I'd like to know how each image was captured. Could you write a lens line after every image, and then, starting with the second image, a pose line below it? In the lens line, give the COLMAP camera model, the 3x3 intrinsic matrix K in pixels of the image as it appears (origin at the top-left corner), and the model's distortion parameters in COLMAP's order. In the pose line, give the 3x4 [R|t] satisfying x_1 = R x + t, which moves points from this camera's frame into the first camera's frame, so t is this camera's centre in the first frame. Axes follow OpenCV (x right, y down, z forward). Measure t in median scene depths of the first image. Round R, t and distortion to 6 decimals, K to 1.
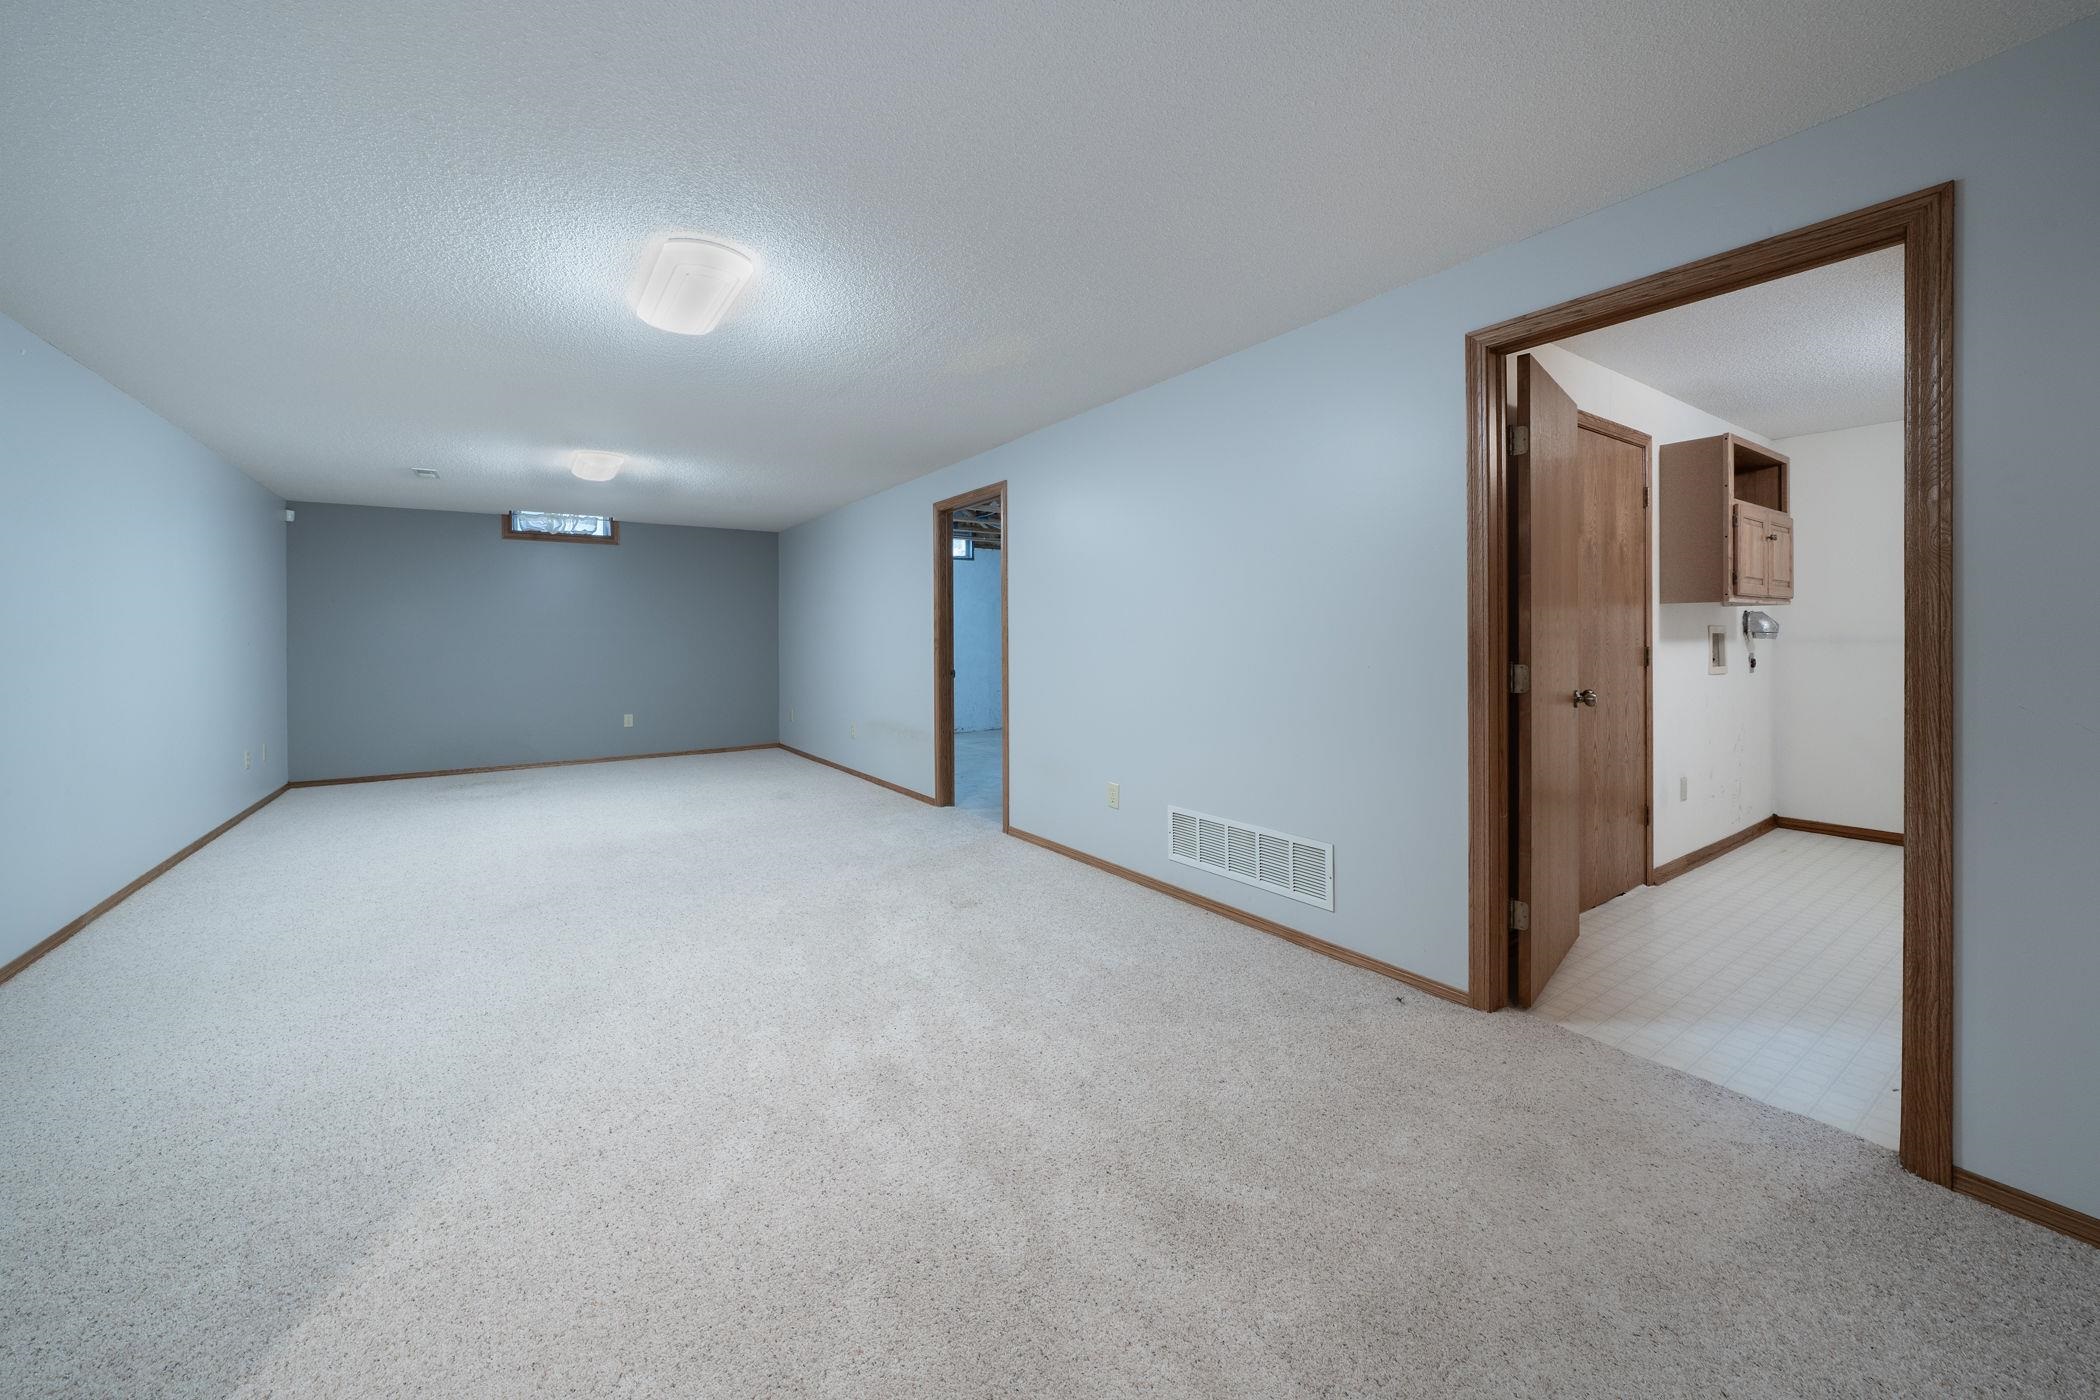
lens RADIAL K [[764.1, 0, 1048.2], [0, 764.1, 641.9], [0, 0, 1]] dist [-0.001321, -0.000123]
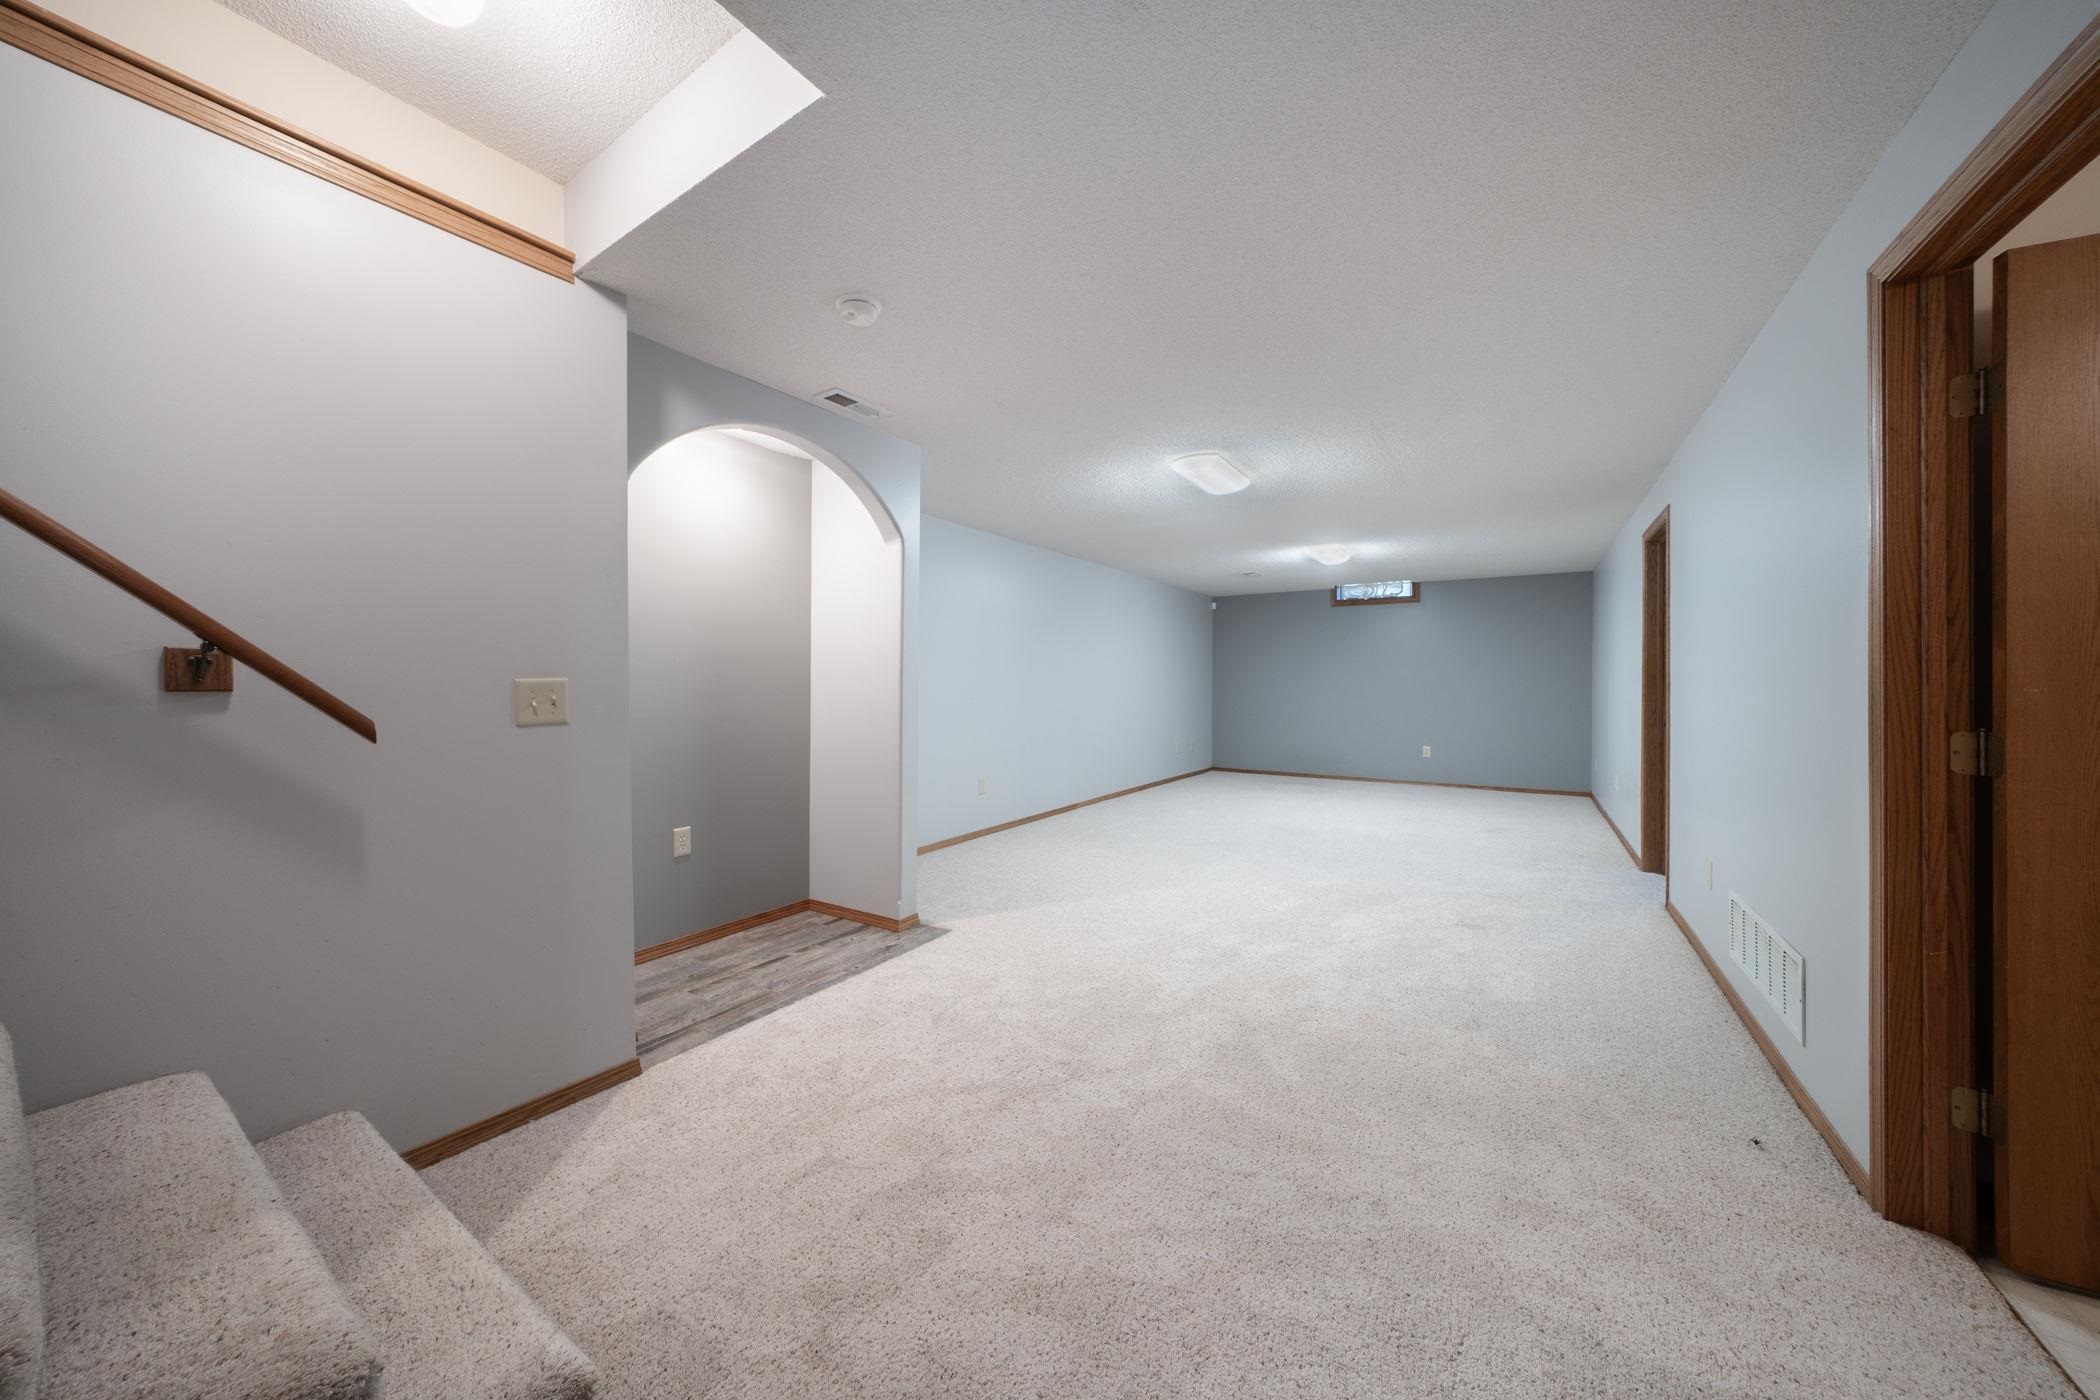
lens RADIAL K [[738.5, 0, 1051.7], [0, 738.5, 677.0], [0, 0, 1]] dist [-0.000040, 0.000001]
pose [[0.422365, 0.002912, -0.906421, 0.730448], [-0.011861, 0.999927, -0.002315, -0.006249], [0.906348, 0.011729, 0.422369, 0.000155]]
